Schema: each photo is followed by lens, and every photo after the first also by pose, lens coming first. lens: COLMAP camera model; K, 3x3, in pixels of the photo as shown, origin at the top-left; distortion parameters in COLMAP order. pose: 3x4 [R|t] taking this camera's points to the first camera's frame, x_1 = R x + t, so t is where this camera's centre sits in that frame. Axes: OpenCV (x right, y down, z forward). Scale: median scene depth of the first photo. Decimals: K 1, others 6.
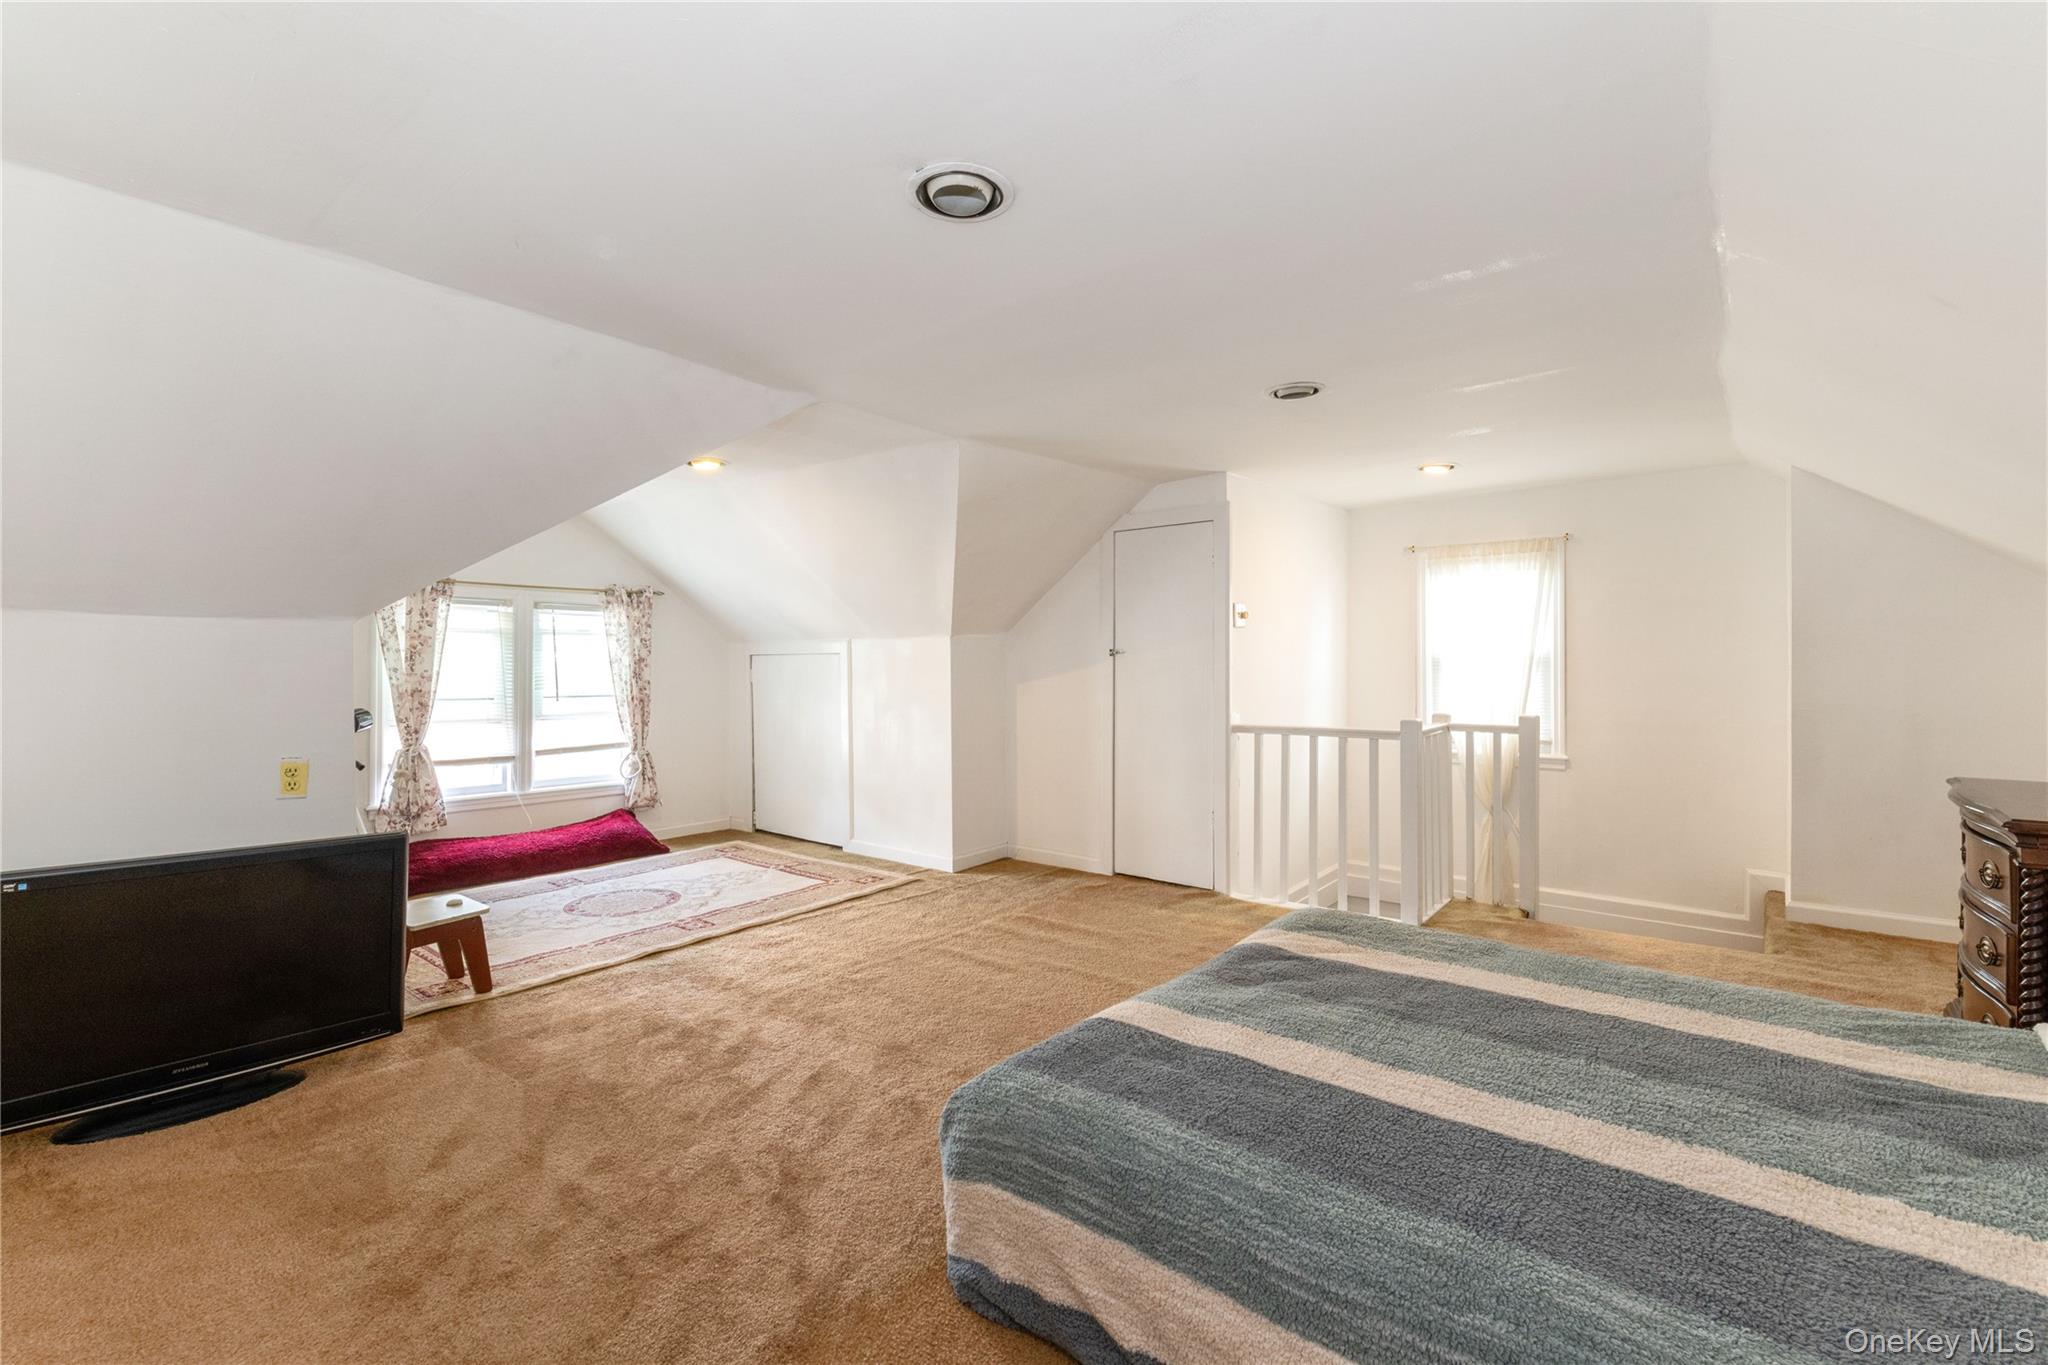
lens RADIAL K [[882.9, 0, 1069.0], [0, 882.9, 682.5], [0, 0, 1]] dist [-0.002868, -0.000438]
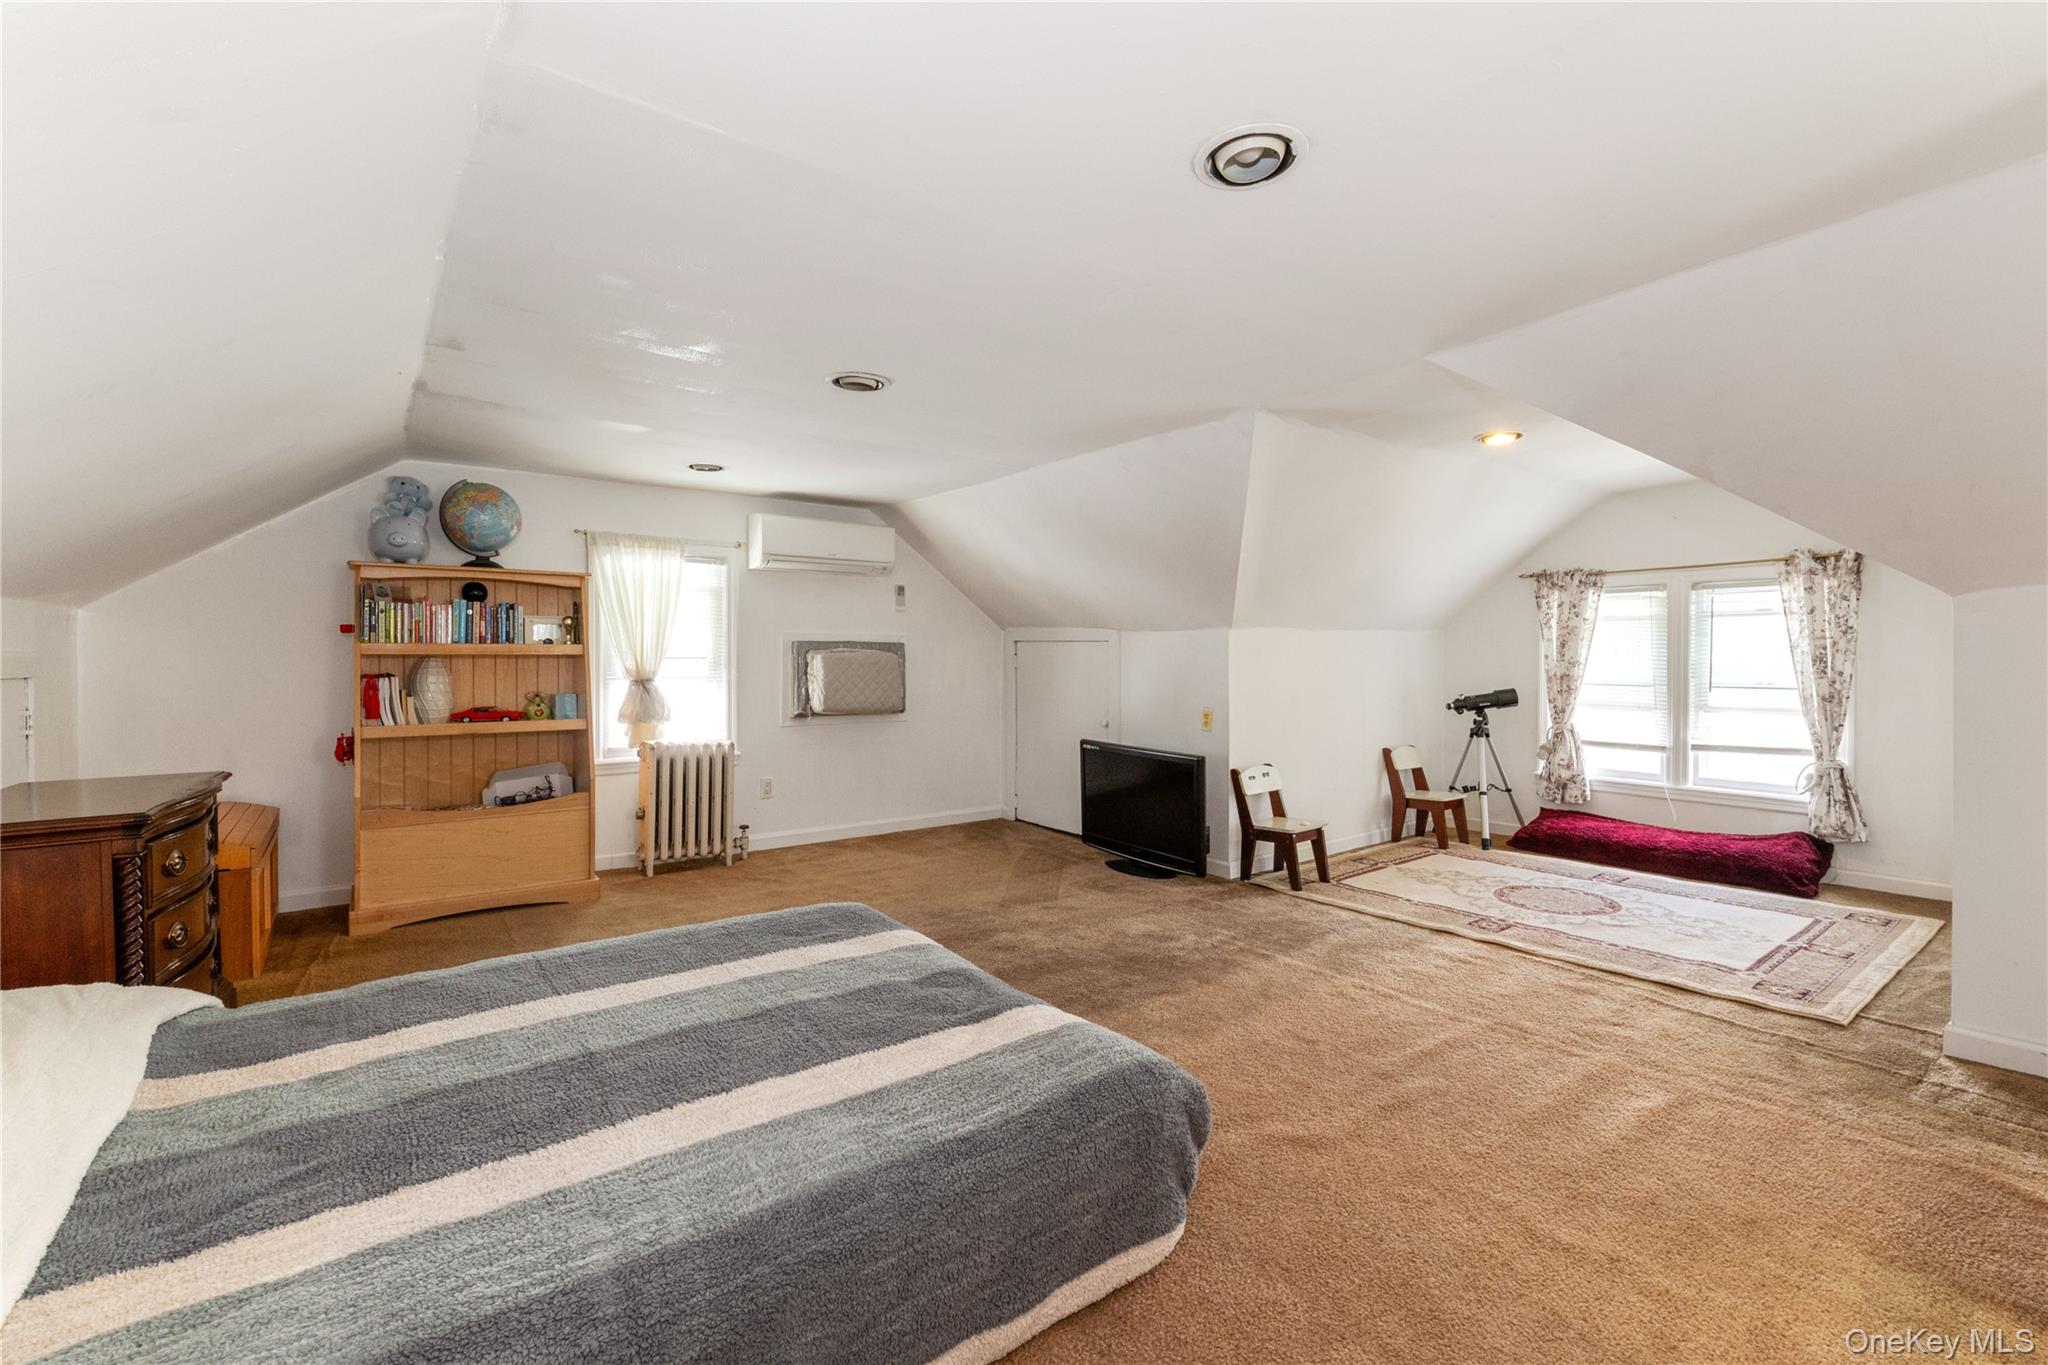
lens RADIAL K [[882.9, 0, 1026.9], [0, 882.9, 664.2], [0, 0, 1]] dist [-0.002868, -0.000438]
pose [[-0.260247, 0.011489, -0.965474, 0.478017], [-0.012112, 0.999812, 0.015162, -0.012212], [0.965466, 0.015640, -0.260059, 0.584246]]
